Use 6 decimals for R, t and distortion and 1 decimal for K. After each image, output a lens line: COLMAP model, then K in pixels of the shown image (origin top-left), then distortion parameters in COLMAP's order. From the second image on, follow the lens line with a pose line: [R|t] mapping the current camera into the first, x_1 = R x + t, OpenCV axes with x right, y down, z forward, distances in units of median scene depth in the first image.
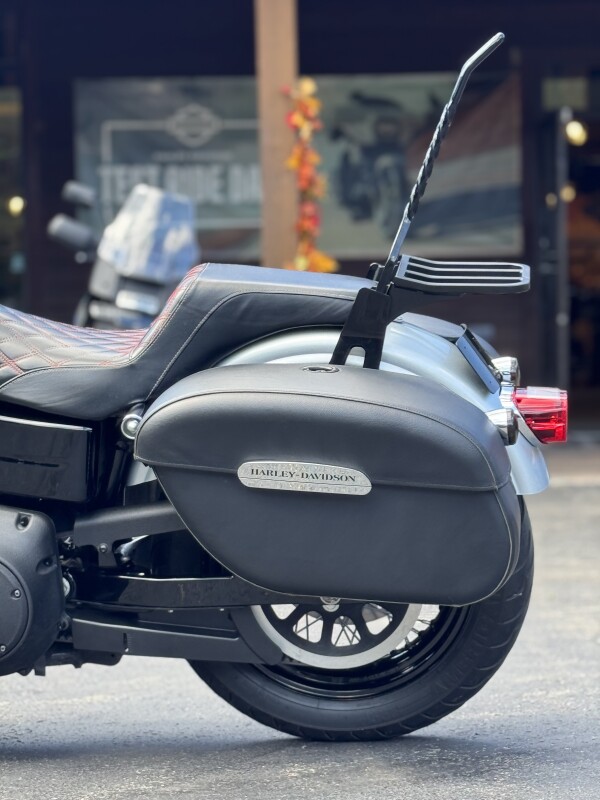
lens RADIAL K [[2153.3, 0, 301.2], [0, 2153.3, 400.7], [0, 0, 1]] dist [0.132226, 0.000000]
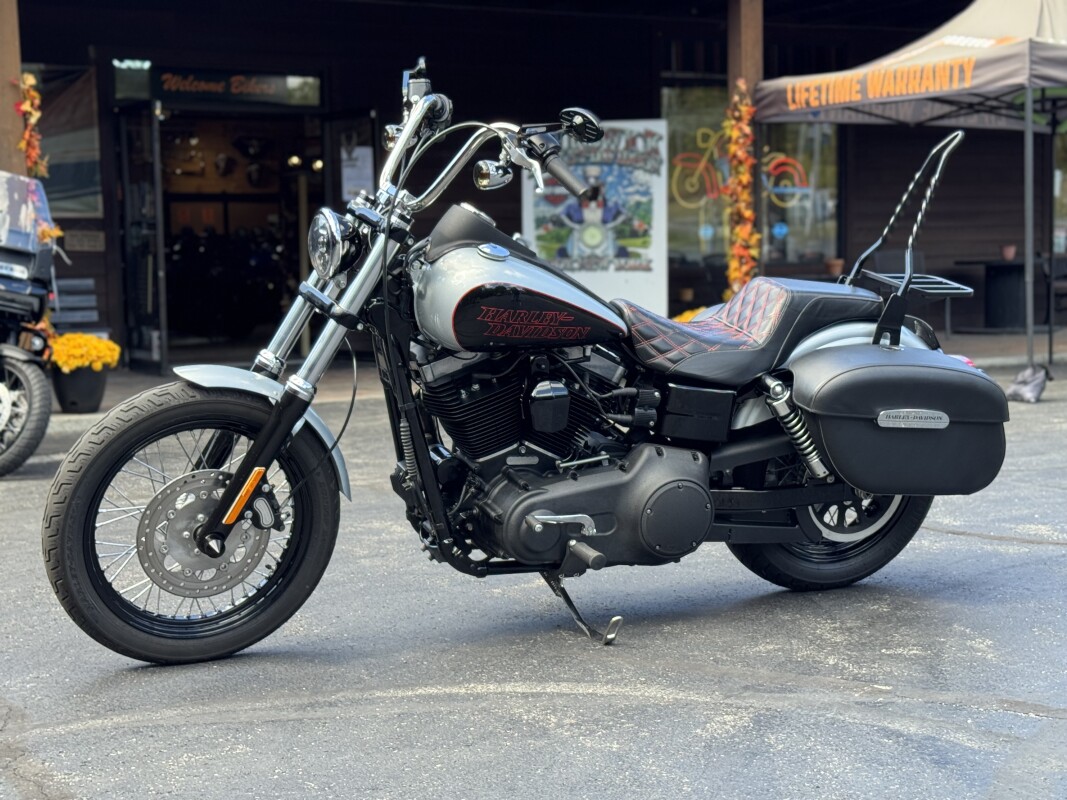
lens RADIAL K [[1818.9, 0, 534.2], [0, 1818.9, 405.3], [0, 0, 1]] dist [0.119427, 0.000000]
pose [[0.866860, -0.041911, 0.496787, -0.809854], [0.019977, 0.998580, 0.049386, -0.041006], [-0.498152, -0.032886, 0.866466, -0.012420]]
